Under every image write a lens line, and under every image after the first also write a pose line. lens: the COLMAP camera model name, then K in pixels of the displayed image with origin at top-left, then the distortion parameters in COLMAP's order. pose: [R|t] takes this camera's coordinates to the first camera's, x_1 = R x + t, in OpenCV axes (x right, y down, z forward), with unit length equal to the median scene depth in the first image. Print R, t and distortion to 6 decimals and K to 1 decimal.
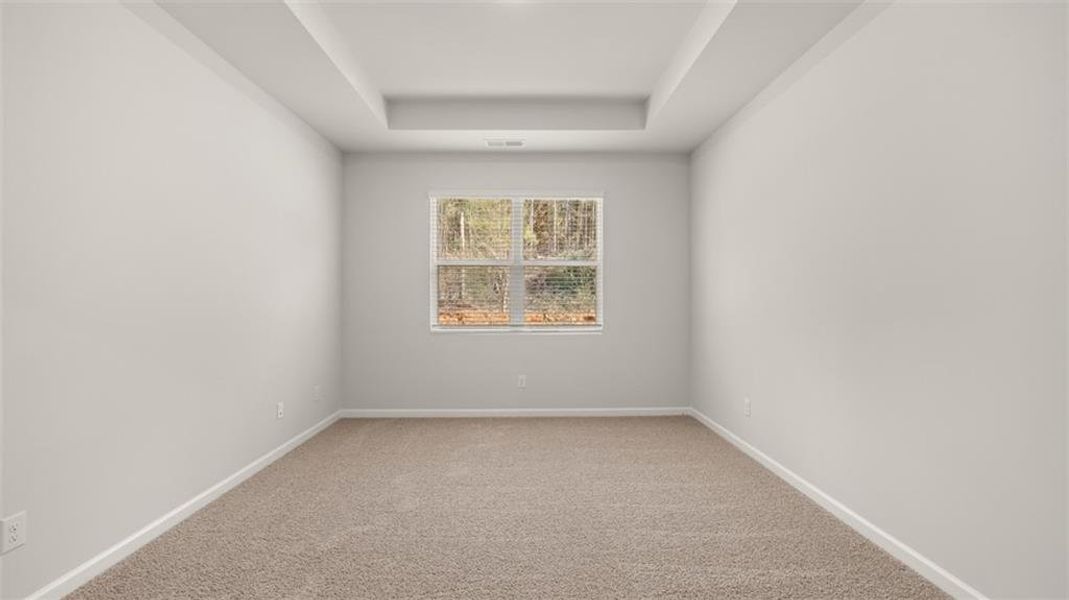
lens RADIAL K [[447.4, 0, 540.1], [0, 447.4, 296.8], [0, 0, 1]] dist [-0.008374, -0.000086]
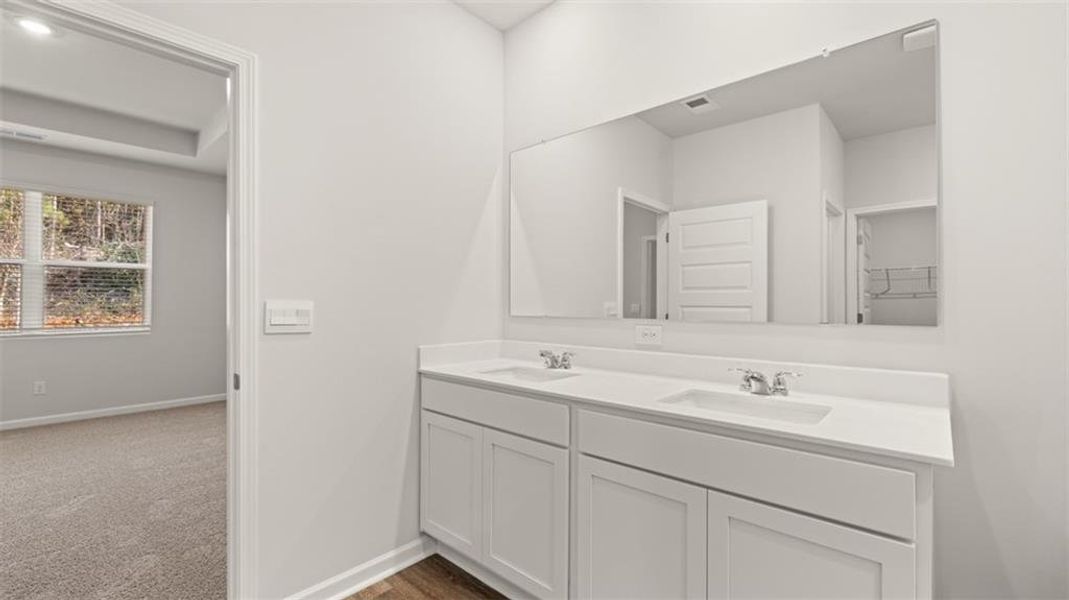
lens RADIAL K [[447.4, 0, 530.5], [0, 447.4, 300.0], [0, 0, 1]] dist [-0.008374, -0.000086]
pose [[0.693991, 0.007109, 0.719948, 0.004273], [-0.007735, 0.999967, -0.002418, -0.001294], [-0.719942, -0.003891, 0.694023, -0.389227]]
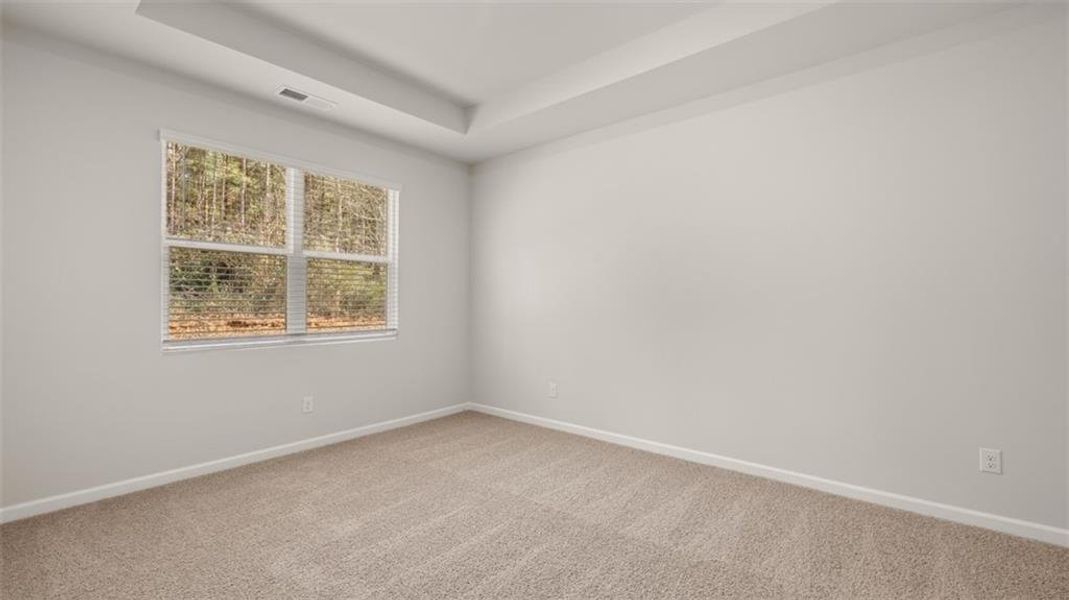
lens RADIAL K [[447.4, 0, 526.4], [0, 447.4, 303.7], [0, 0, 1]] dist [-0.008374, -0.000086]
pose [[0.653557, 0.001590, 0.756876, -0.384345], [-0.010831, 0.999915, 0.007252, 0.001151], [-0.756800, -0.012937, 0.653518, 0.196539]]
